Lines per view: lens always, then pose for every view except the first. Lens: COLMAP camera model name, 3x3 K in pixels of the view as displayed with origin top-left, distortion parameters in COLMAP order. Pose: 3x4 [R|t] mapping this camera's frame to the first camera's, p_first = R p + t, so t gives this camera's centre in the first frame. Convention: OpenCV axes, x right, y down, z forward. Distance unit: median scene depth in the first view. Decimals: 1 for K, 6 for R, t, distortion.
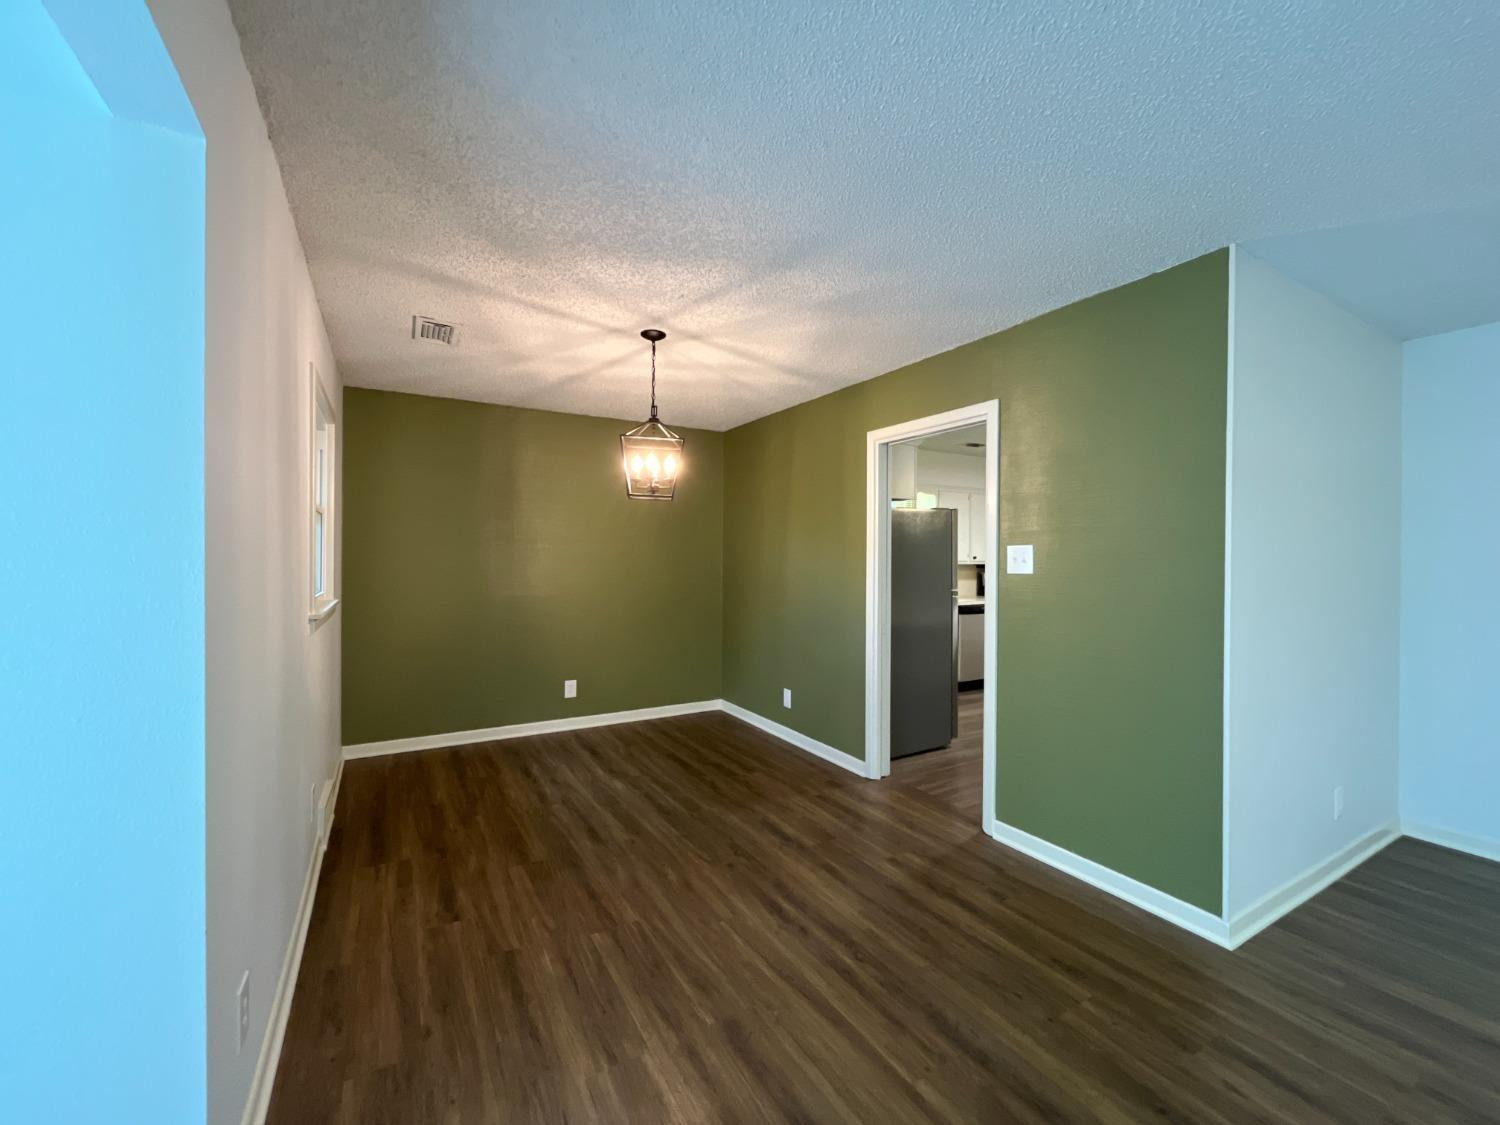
lens RADIAL K [[611.9, 0, 747.4], [0, 611.9, 562.1], [0, 0, 1]] dist [-0.001395, 0.000331]
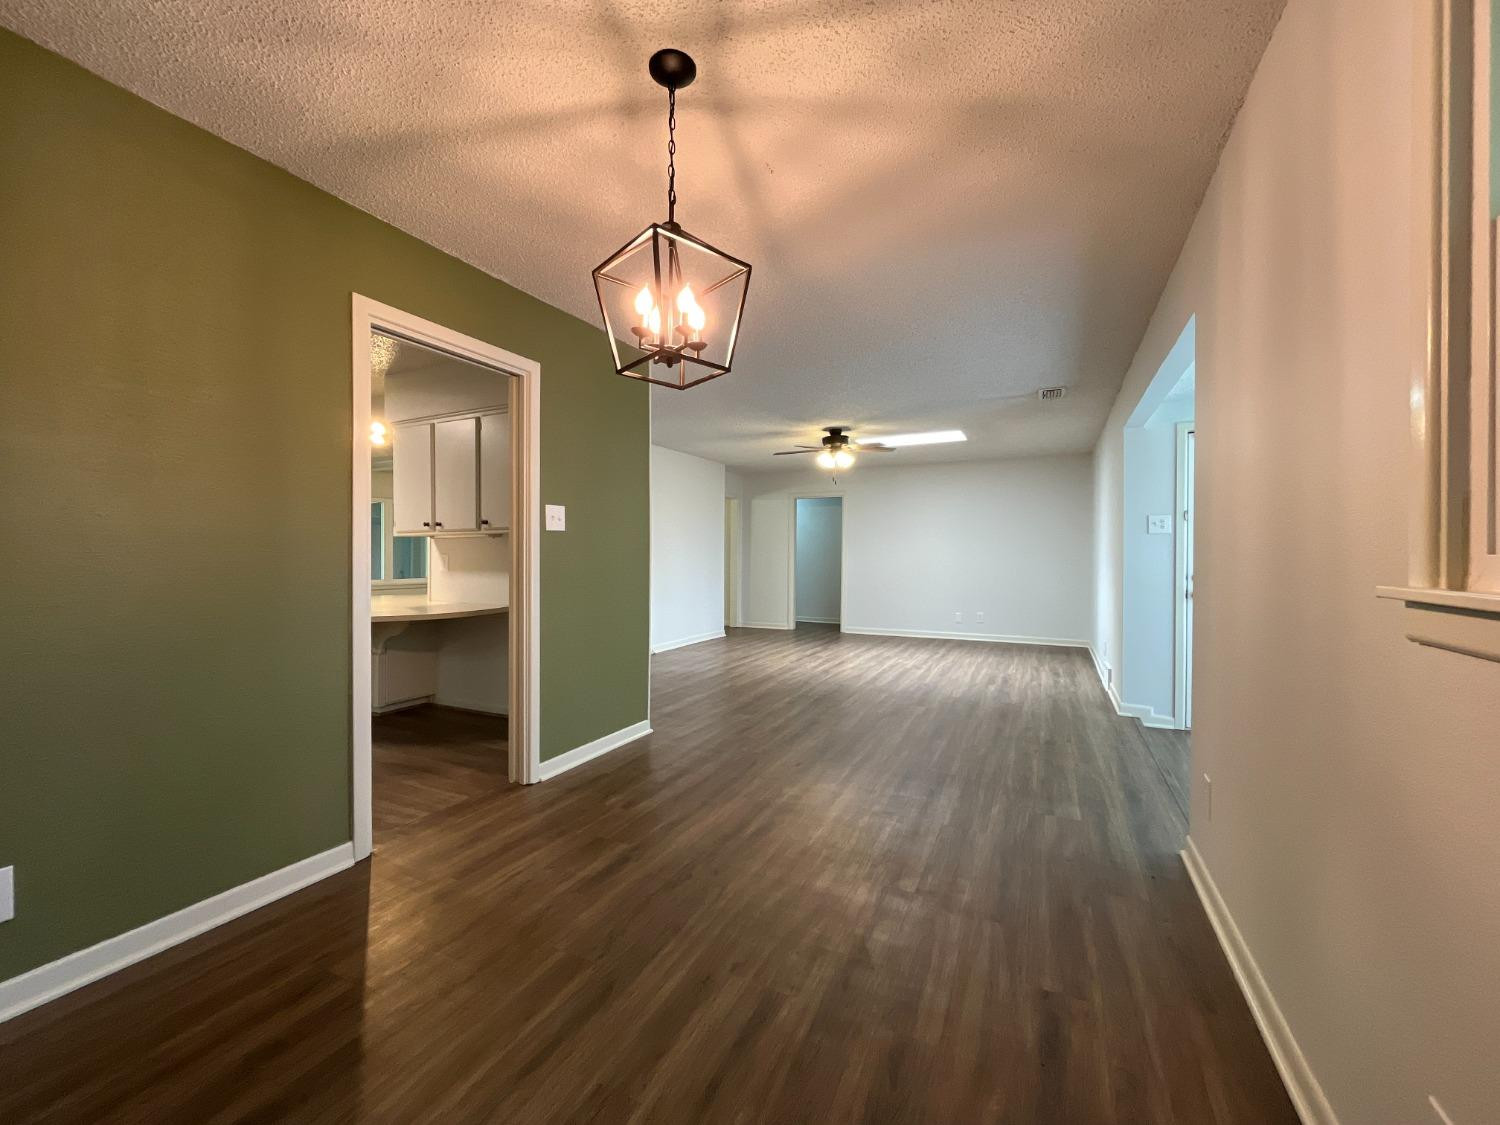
lens RADIAL K [[611.9, 0, 748.5], [0, 611.9, 556.8], [0, 0, 1]] dist [-0.001395, 0.000331]
pose [[-0.556861, -0.009784, 0.830548, -0.682006], [0.000223, 0.999929, 0.011928, 0.053549], [-0.830606, 0.006828, -0.556819, 1.317451]]
